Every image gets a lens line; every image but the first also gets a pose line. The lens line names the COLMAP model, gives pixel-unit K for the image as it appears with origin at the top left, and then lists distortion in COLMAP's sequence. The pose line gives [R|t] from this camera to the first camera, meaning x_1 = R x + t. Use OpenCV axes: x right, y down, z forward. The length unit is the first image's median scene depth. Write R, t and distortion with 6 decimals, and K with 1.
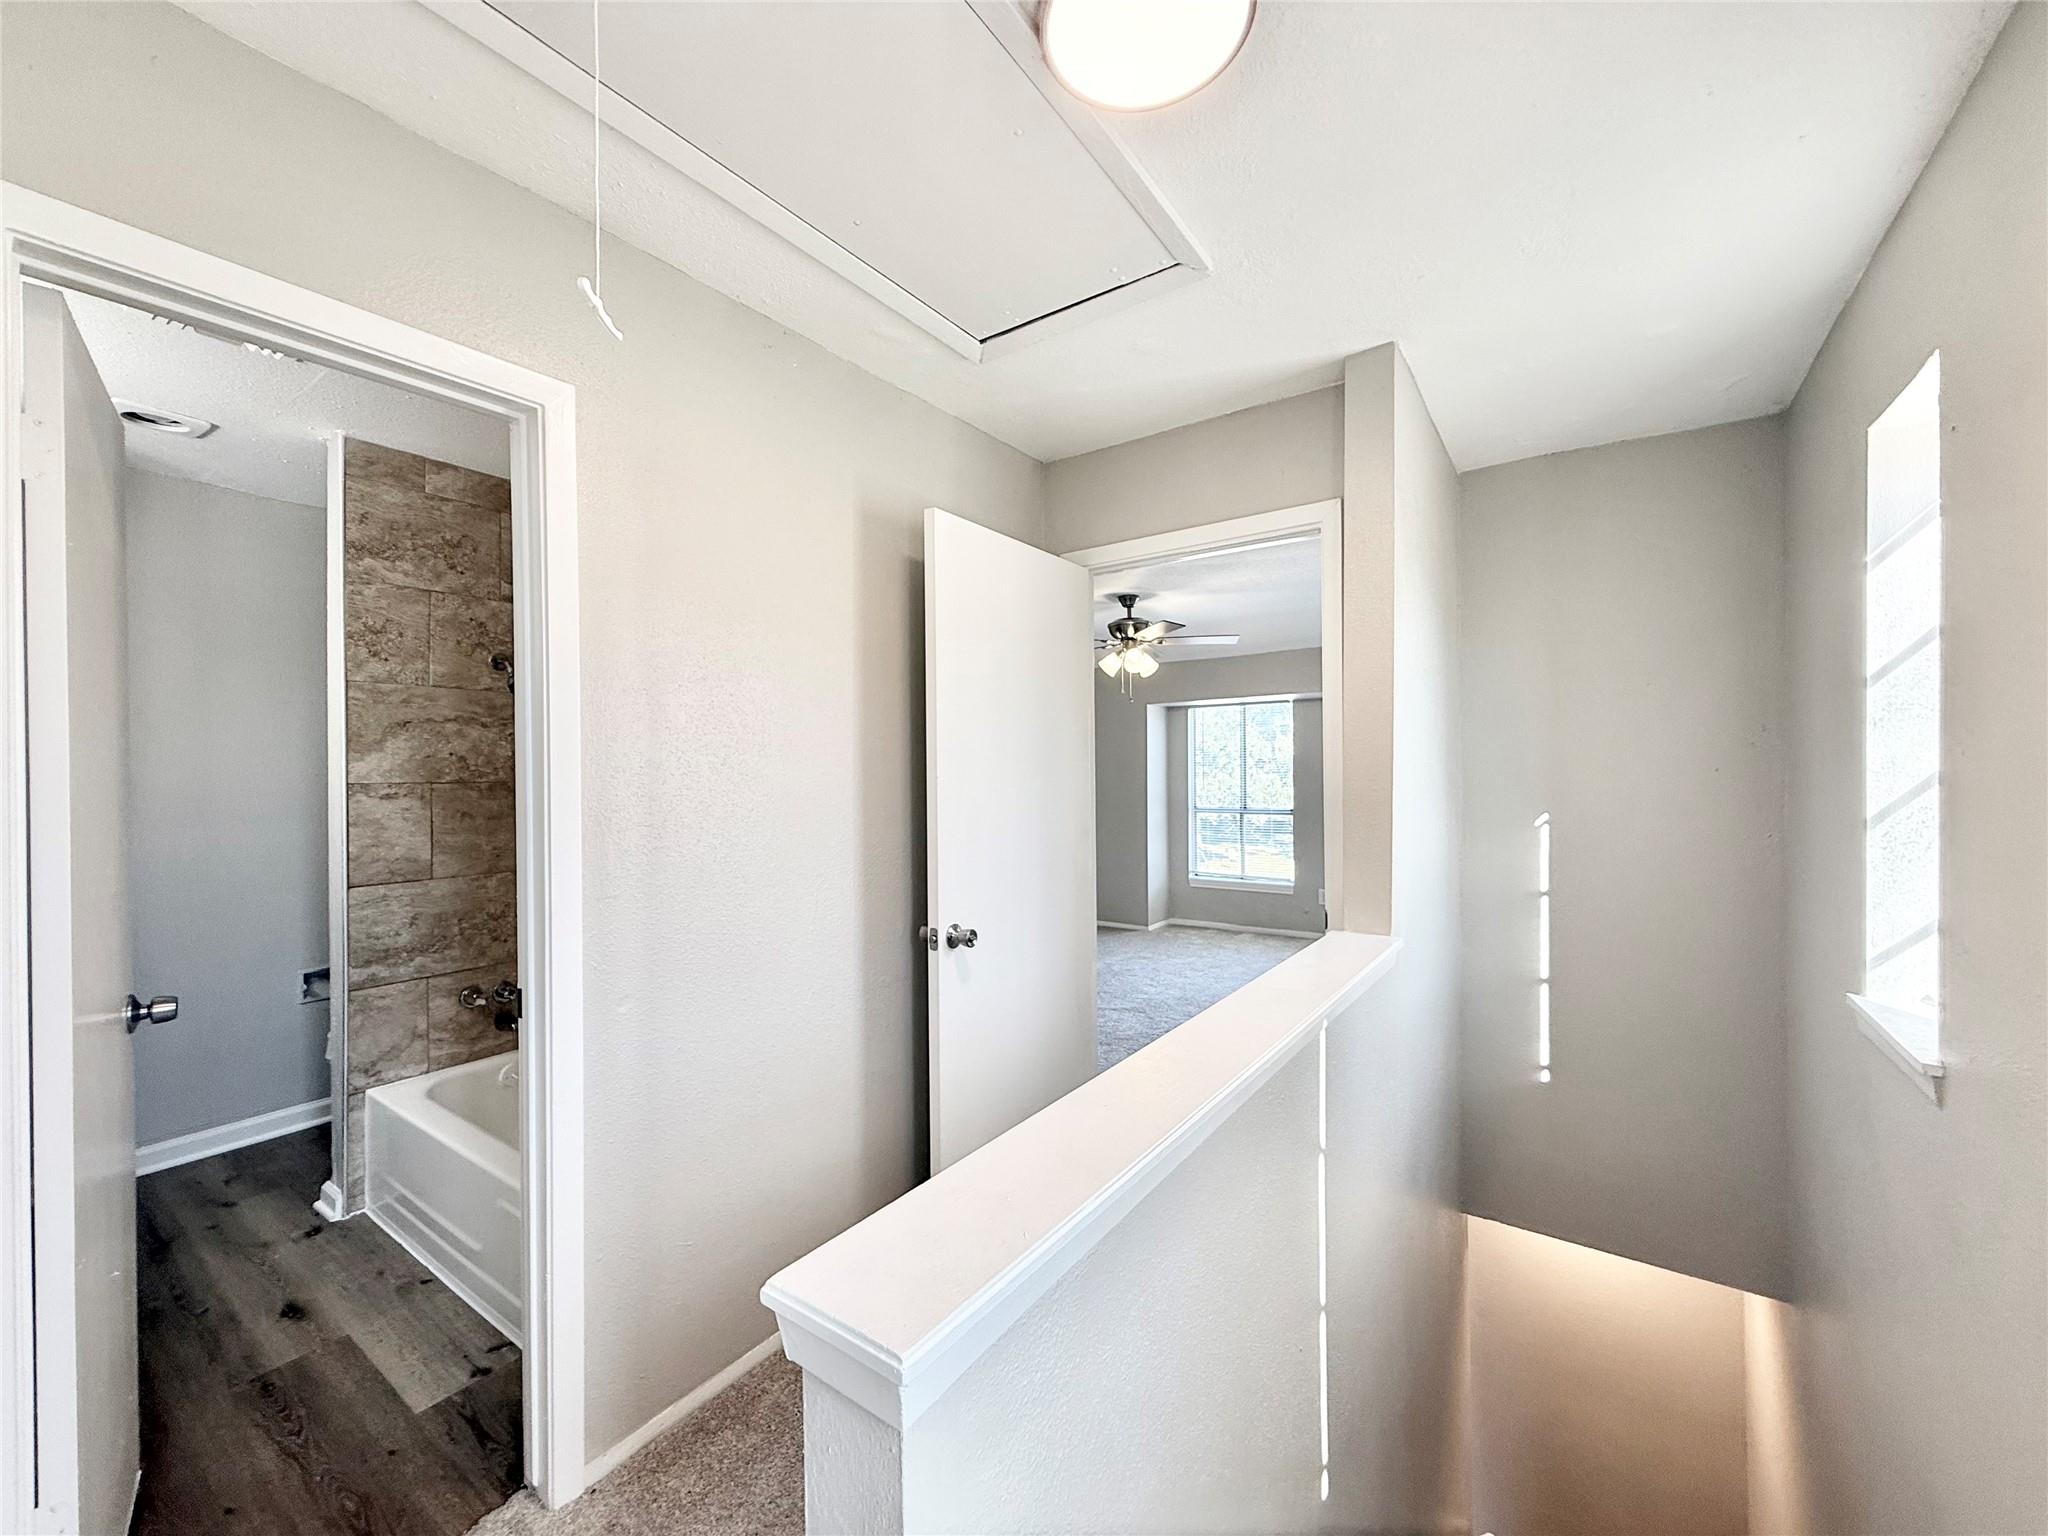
lens RADIAL K [[822.6, 0, 1022.2], [0, 822.6, 768.3], [0, 0, 1]] dist [0.000653, -0.000446]
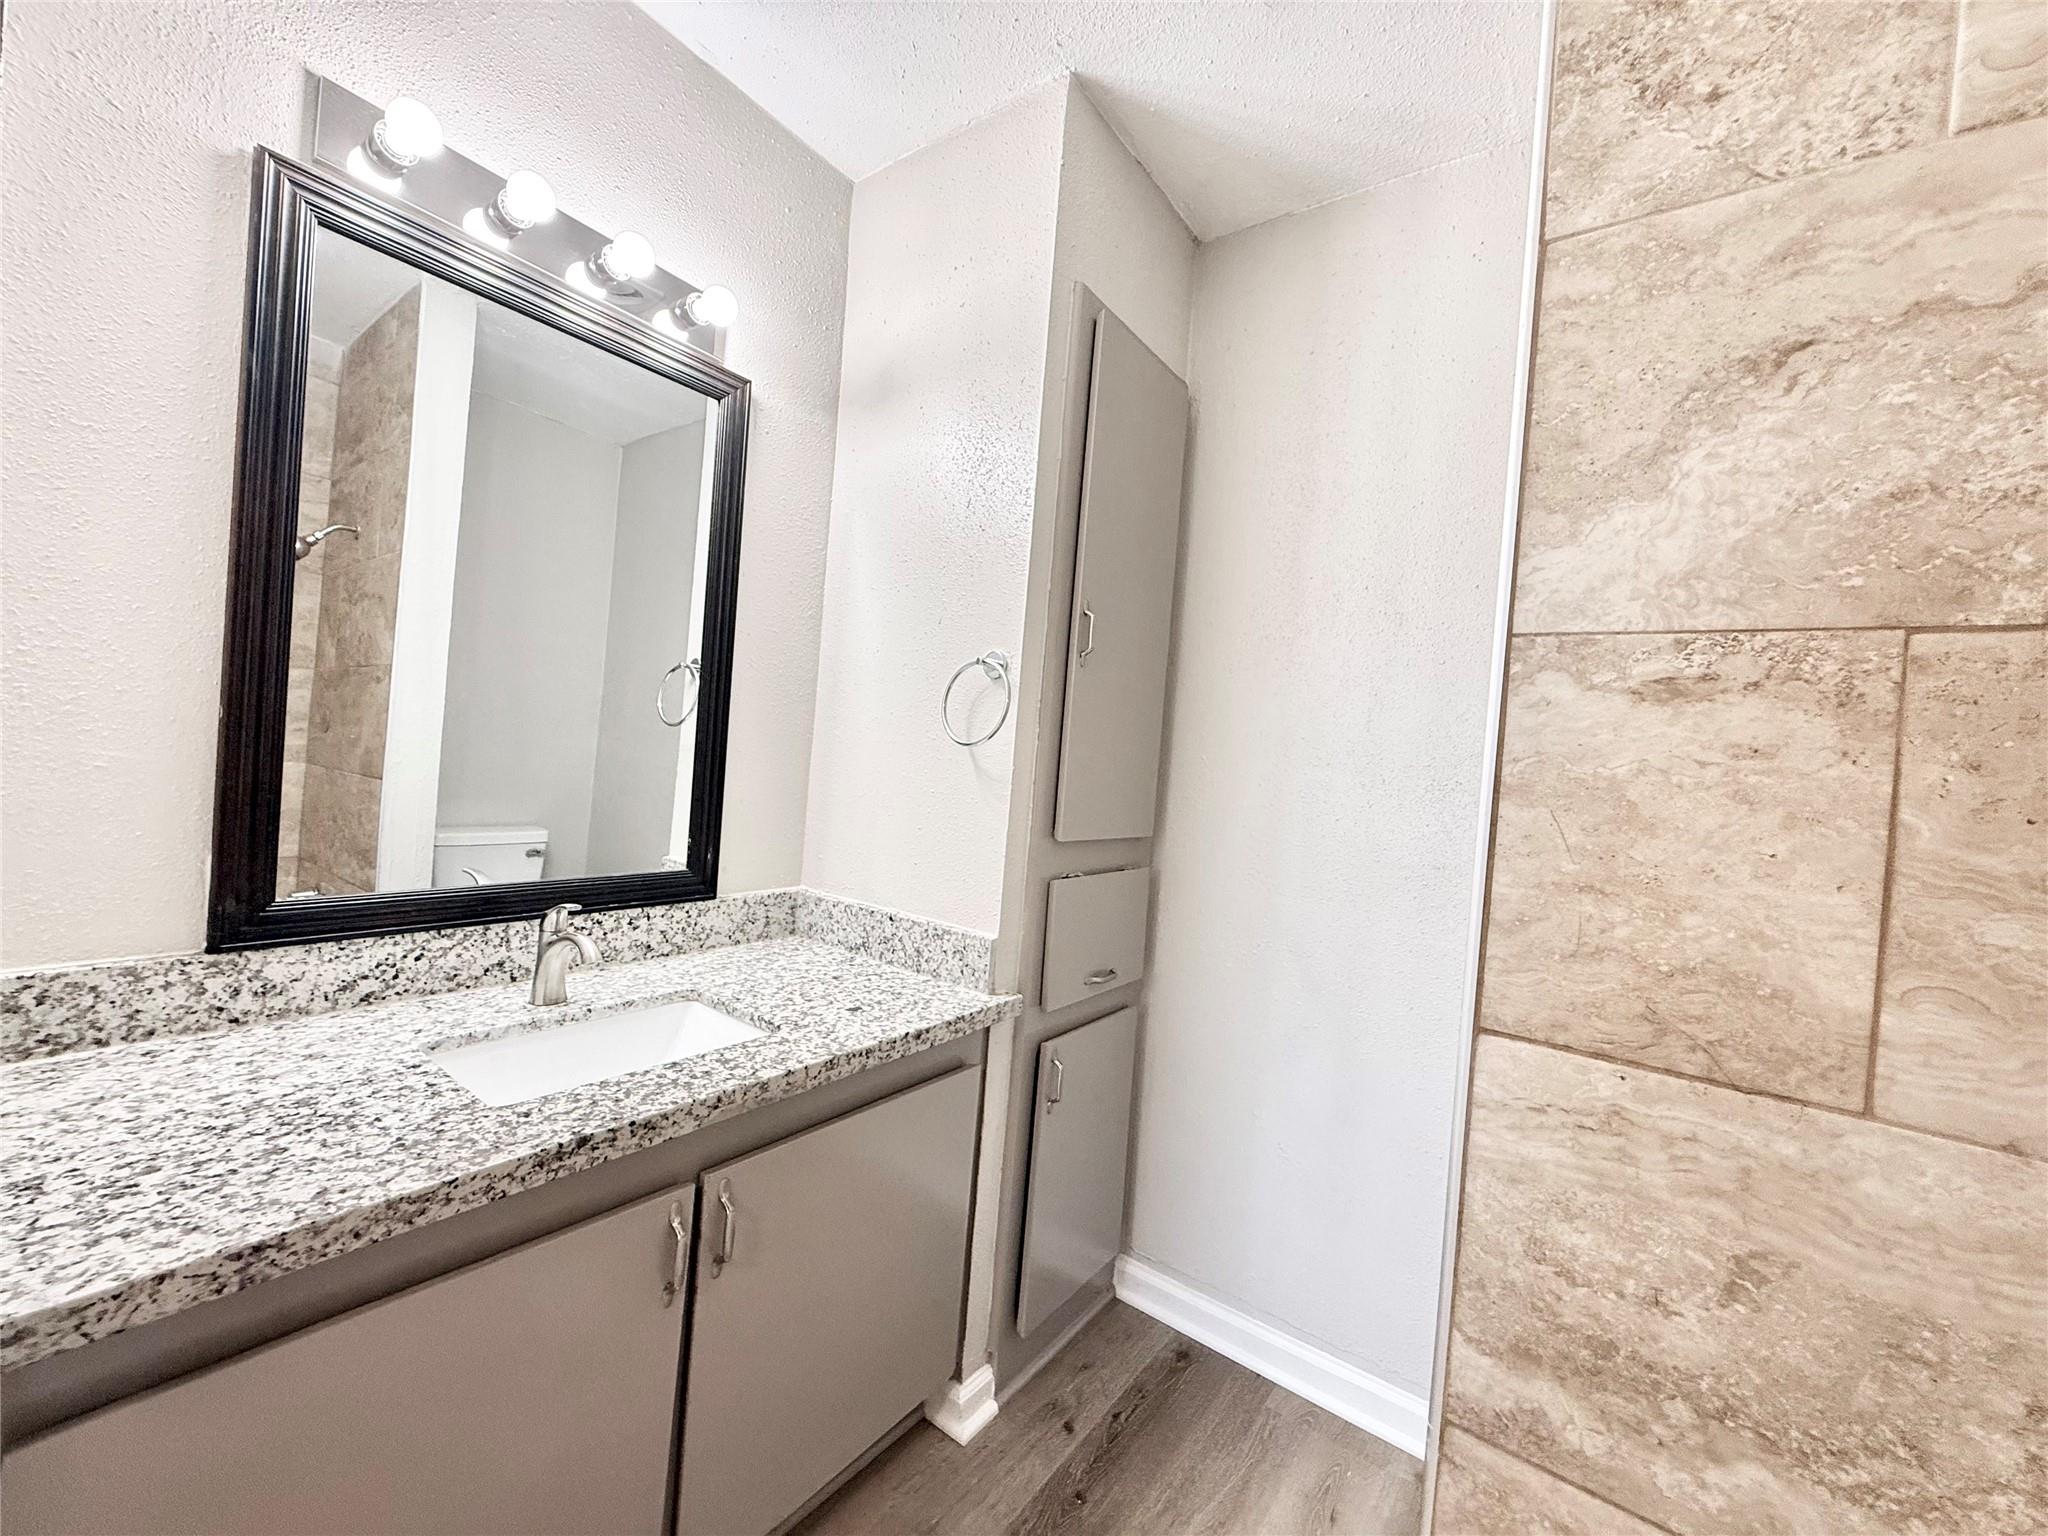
lens RADIAL K [[822.6, 0, 1024.3], [0, 822.6, 761.5], [0, 0, 1]] dist [0.000653, -0.000446]
pose [[-0.030661, 0.008391, -0.999495, -0.514617], [-0.080184, 0.996721, 0.010828, 0.064086], [0.996308, 0.080476, -0.029888, 0.797174]]
